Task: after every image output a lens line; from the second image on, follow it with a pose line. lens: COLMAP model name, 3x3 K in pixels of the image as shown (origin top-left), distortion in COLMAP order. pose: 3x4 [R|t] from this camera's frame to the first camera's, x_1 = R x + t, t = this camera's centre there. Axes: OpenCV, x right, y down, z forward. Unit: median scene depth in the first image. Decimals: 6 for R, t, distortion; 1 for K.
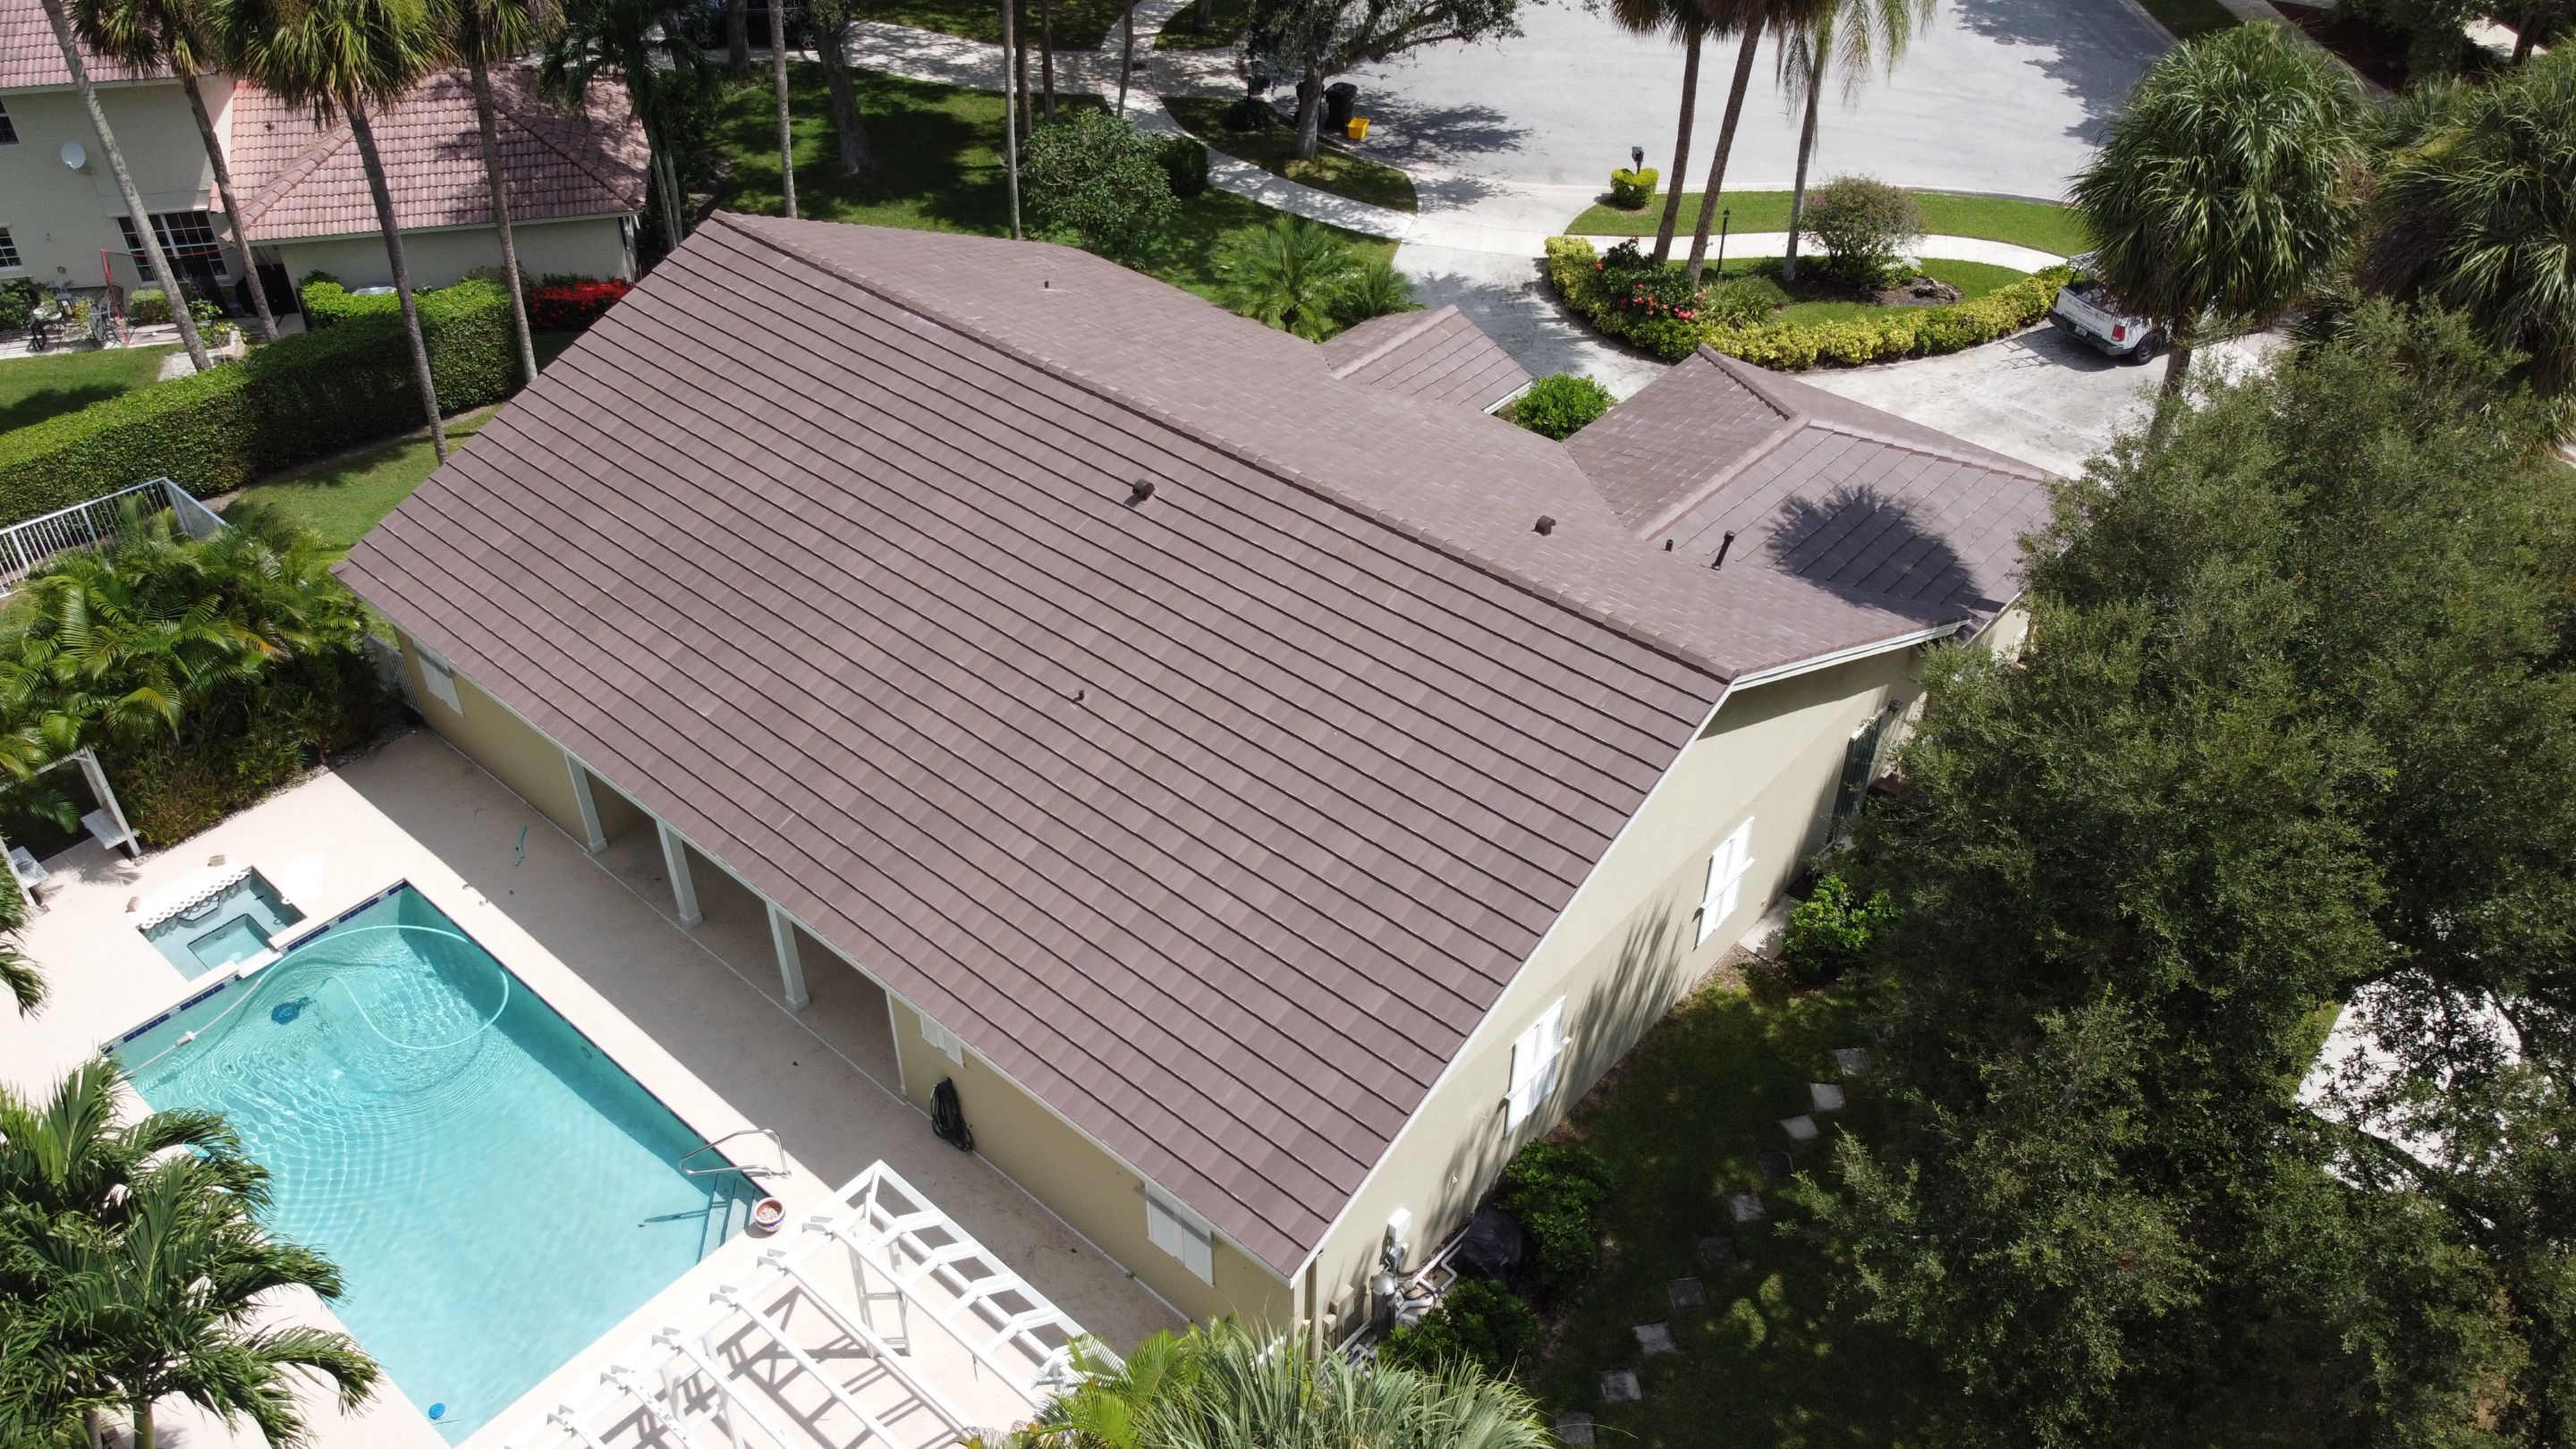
lens RADIAL K [[1962.6, 0, 1285.3], [0, 1962.6, 693.7], [0, 0, 1]] dist [0.009427, -0.024088]
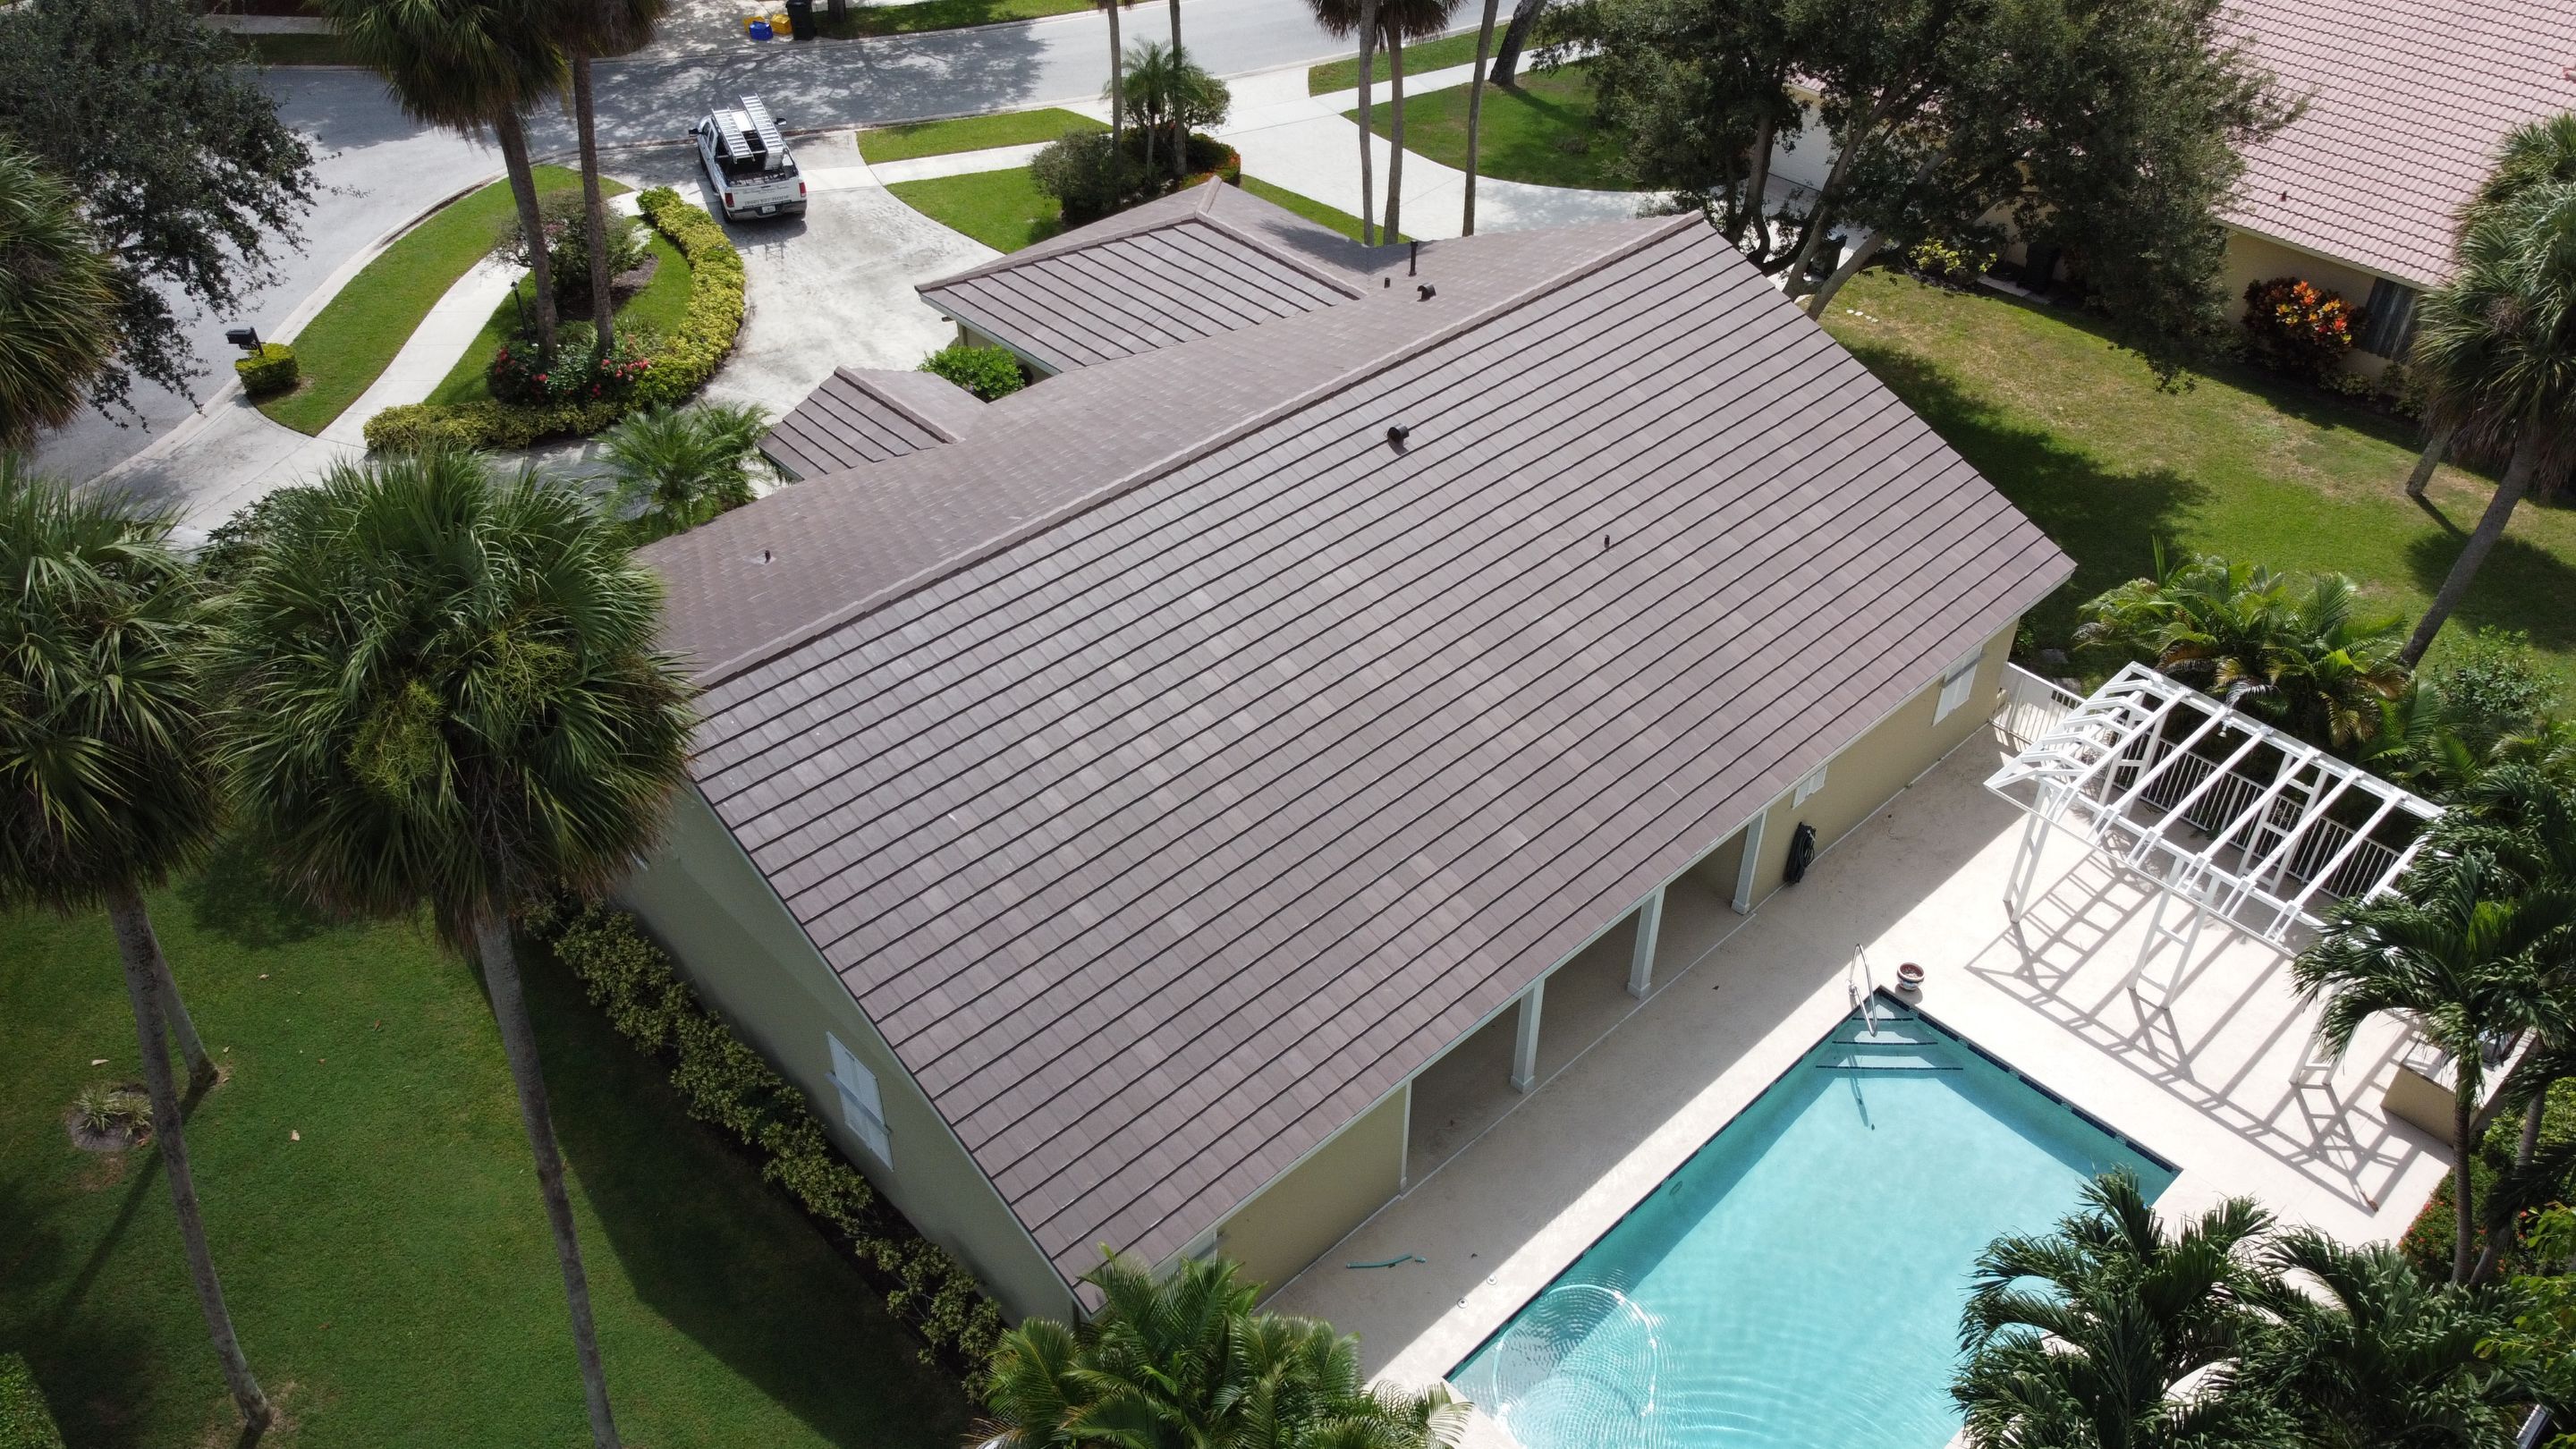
lens RADIAL K [[1962.6, 0, 1285.3], [0, 1962.6, 693.7], [0, 0, 1]] dist [0.009427, -0.024088]
pose [[0.096240, -0.609347, 0.787041, -1.017306], [0.604777, 0.663817, 0.439991, -0.524334], [-0.790559, 0.433639, 0.432405, 0.672509]]
